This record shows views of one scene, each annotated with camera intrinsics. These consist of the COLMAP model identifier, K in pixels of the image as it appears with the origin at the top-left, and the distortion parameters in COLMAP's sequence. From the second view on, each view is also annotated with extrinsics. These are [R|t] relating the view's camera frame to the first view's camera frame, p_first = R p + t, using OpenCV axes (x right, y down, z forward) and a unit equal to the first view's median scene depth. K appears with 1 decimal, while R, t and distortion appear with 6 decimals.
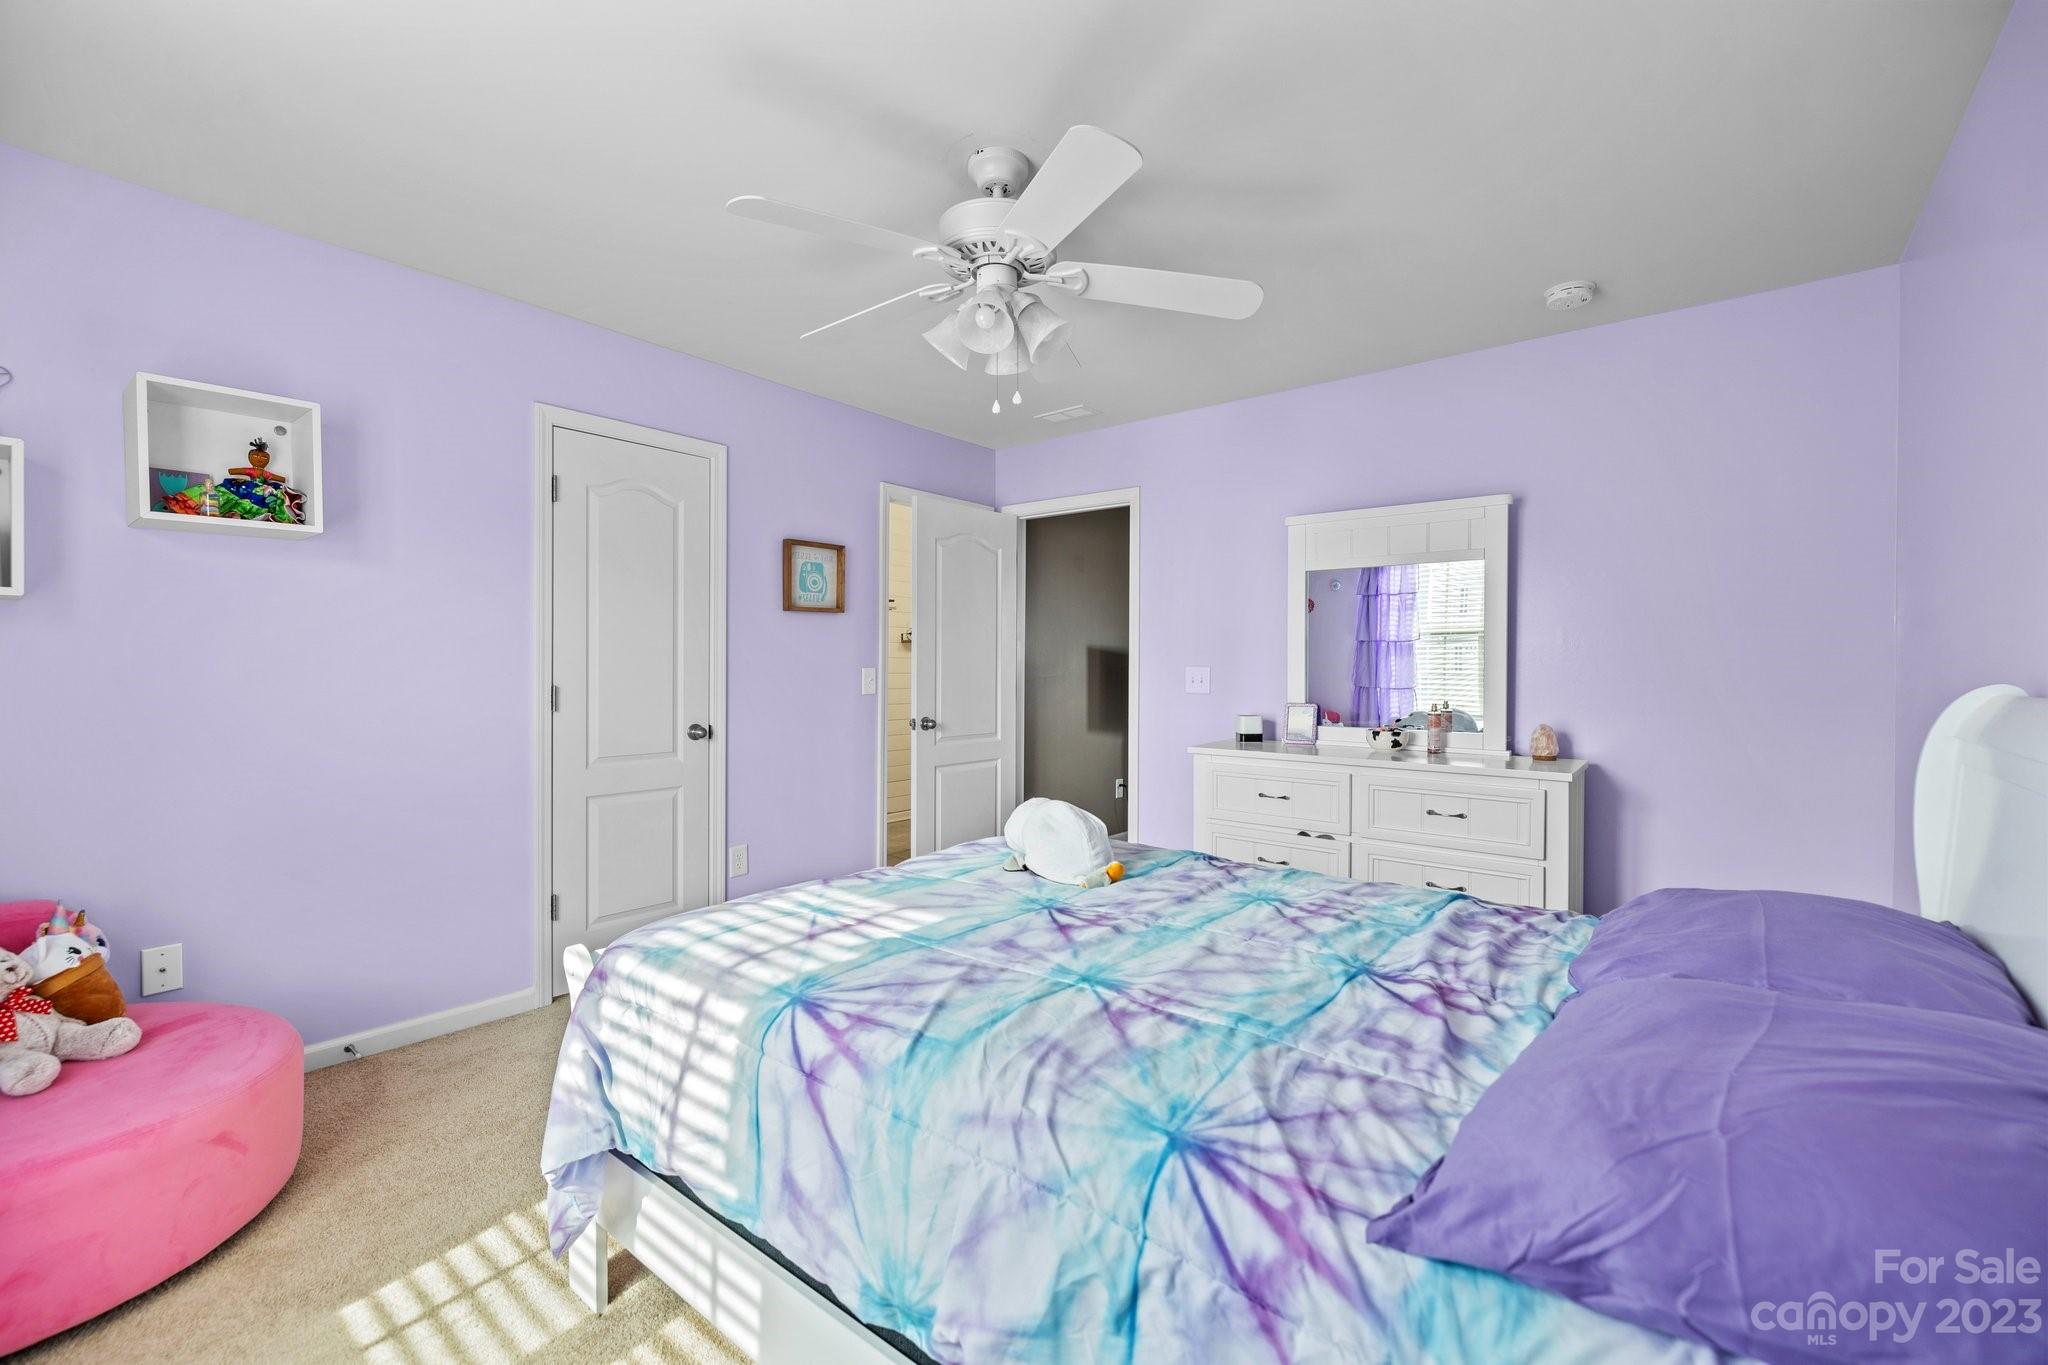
lens RADIAL K [[864.6, 0, 1026.8], [0, 864.6, 678.0], [0, 0, 1]] dist [-0.002241, 0.000327]
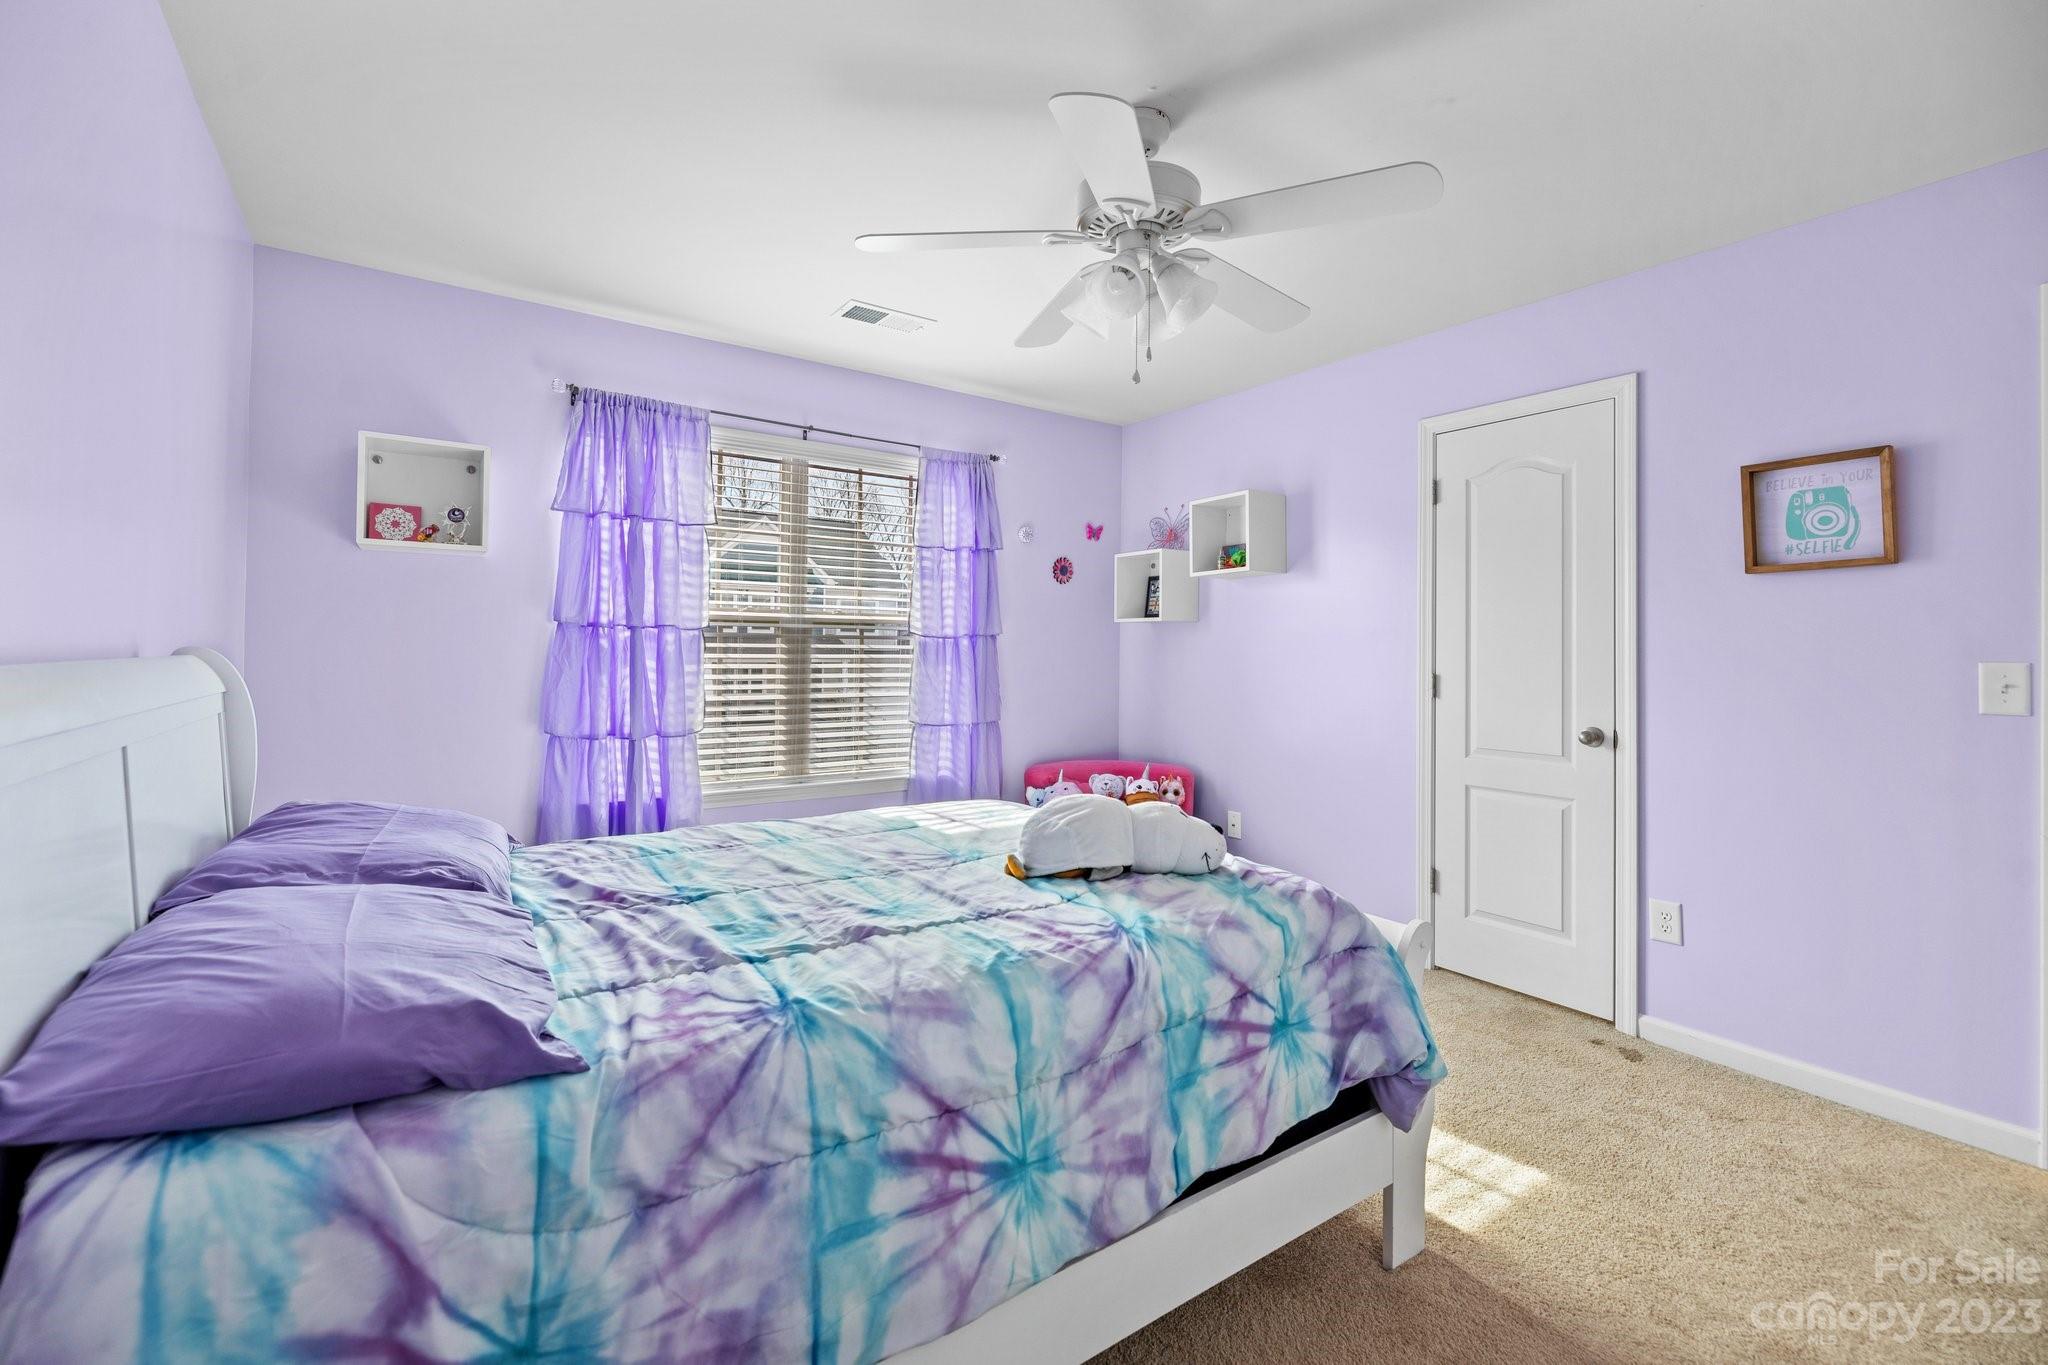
lens RADIAL K [[864.6, 0, 997.8], [0, 864.6, 651.1], [0, 0, 1]] dist [-0.002241, 0.000327]
pose [[-0.283945, -0.004816, -0.958828, 0.514045], [-0.017175, 0.999853, 0.000064, -0.008721], [0.958687, 0.016486, -0.283986, 0.627773]]
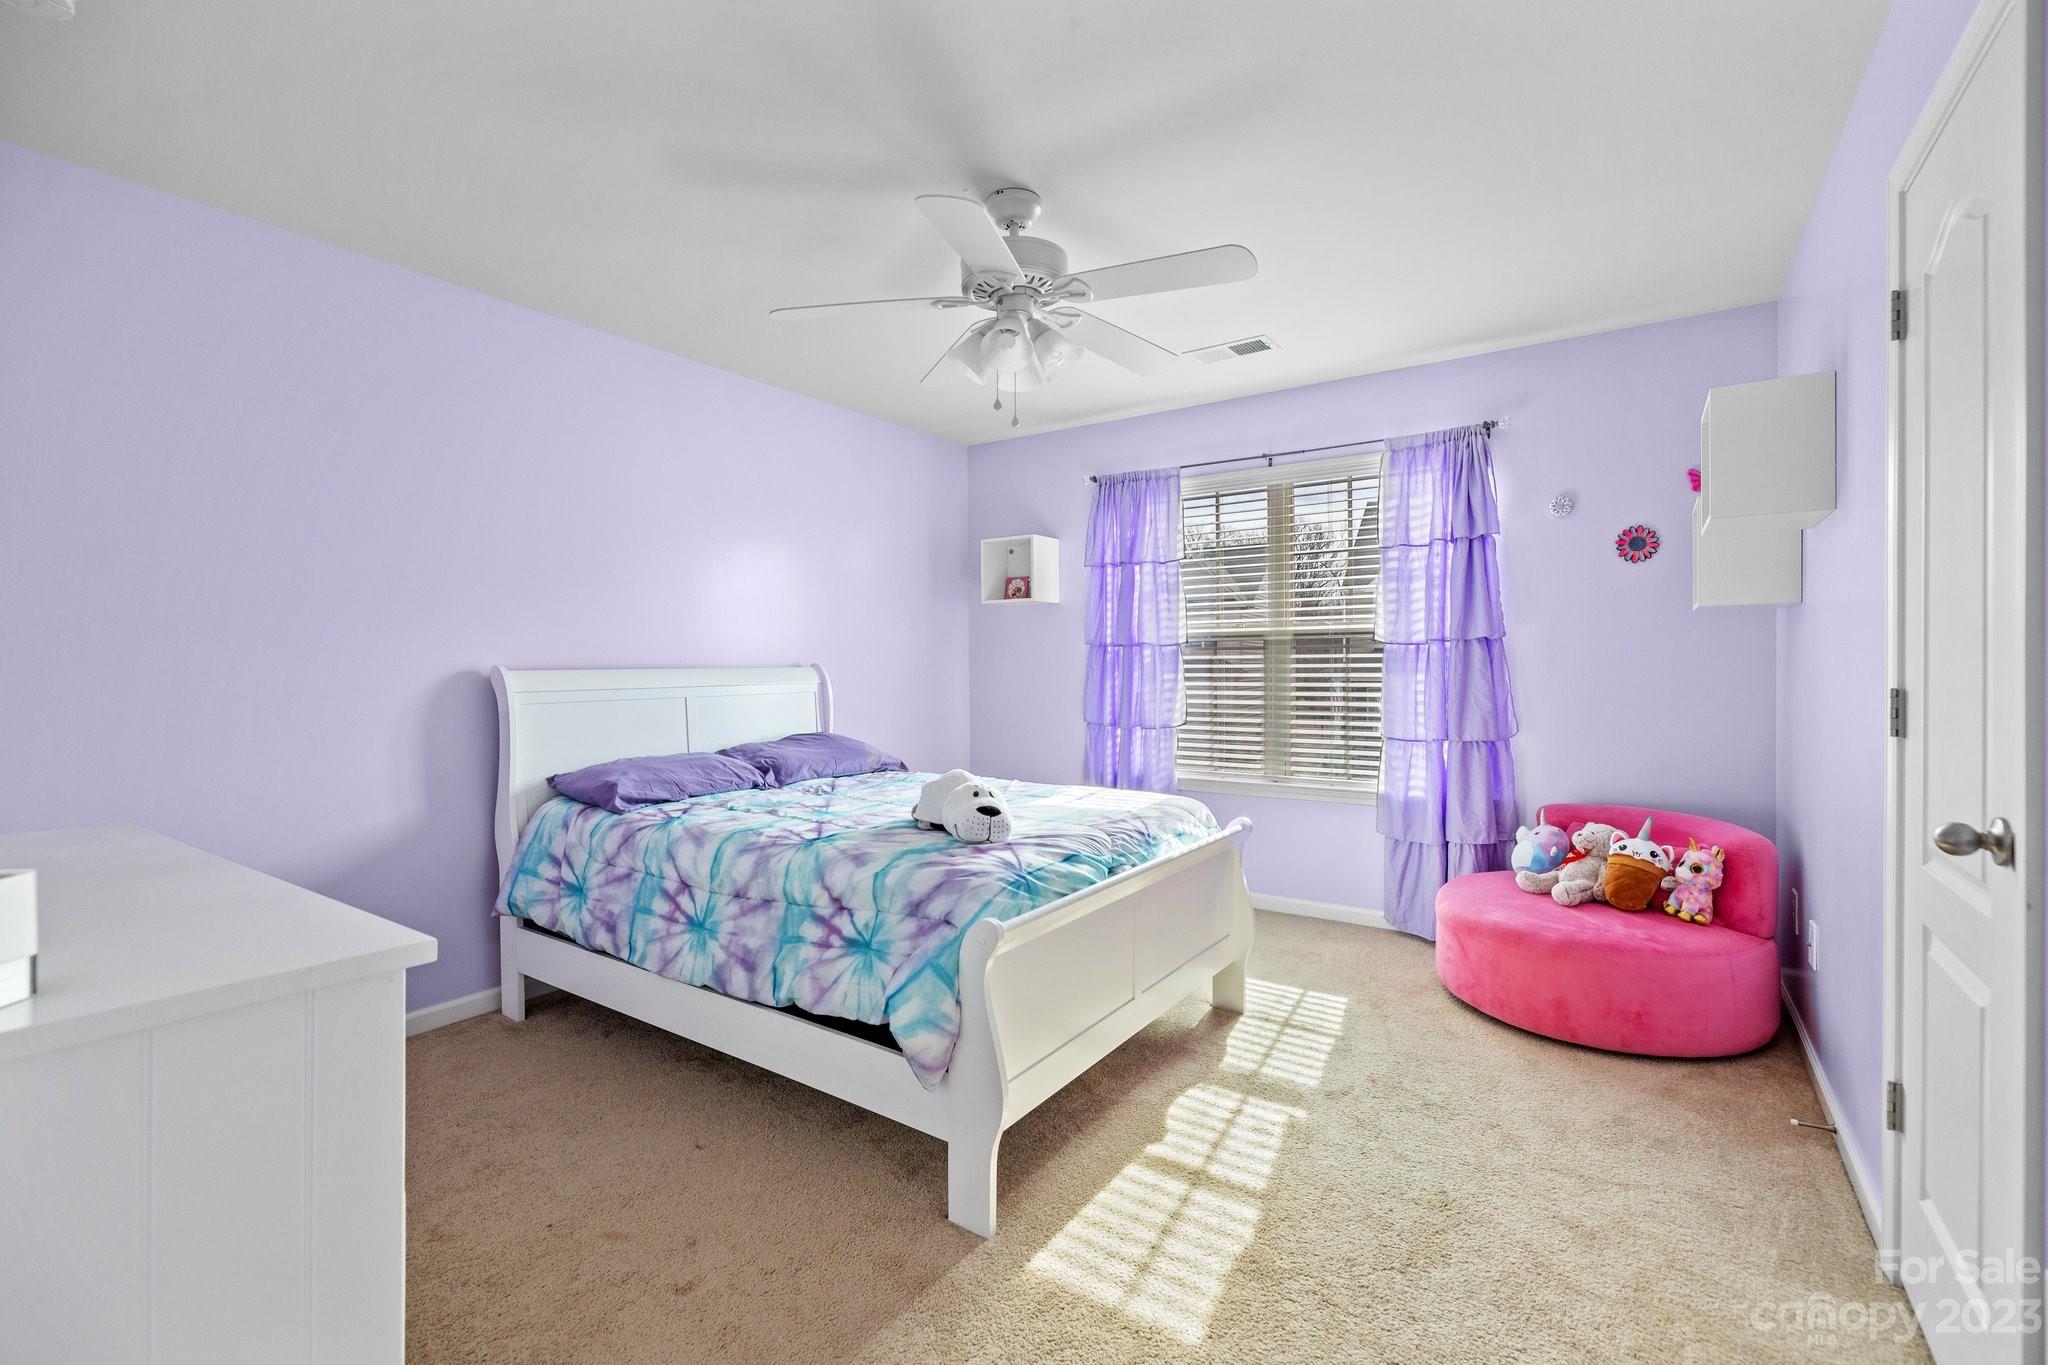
lens RADIAL K [[864.6, 0, 1025.8], [0, 864.6, 674.7], [0, 0, 1]] dist [-0.002241, 0.000327]
pose [[-0.995683, 0.005164, -0.092679, 0.202069], [0.003313, 0.999792, 0.020111, -0.010064], [0.092763, 0.019717, -0.995493, 0.985265]]
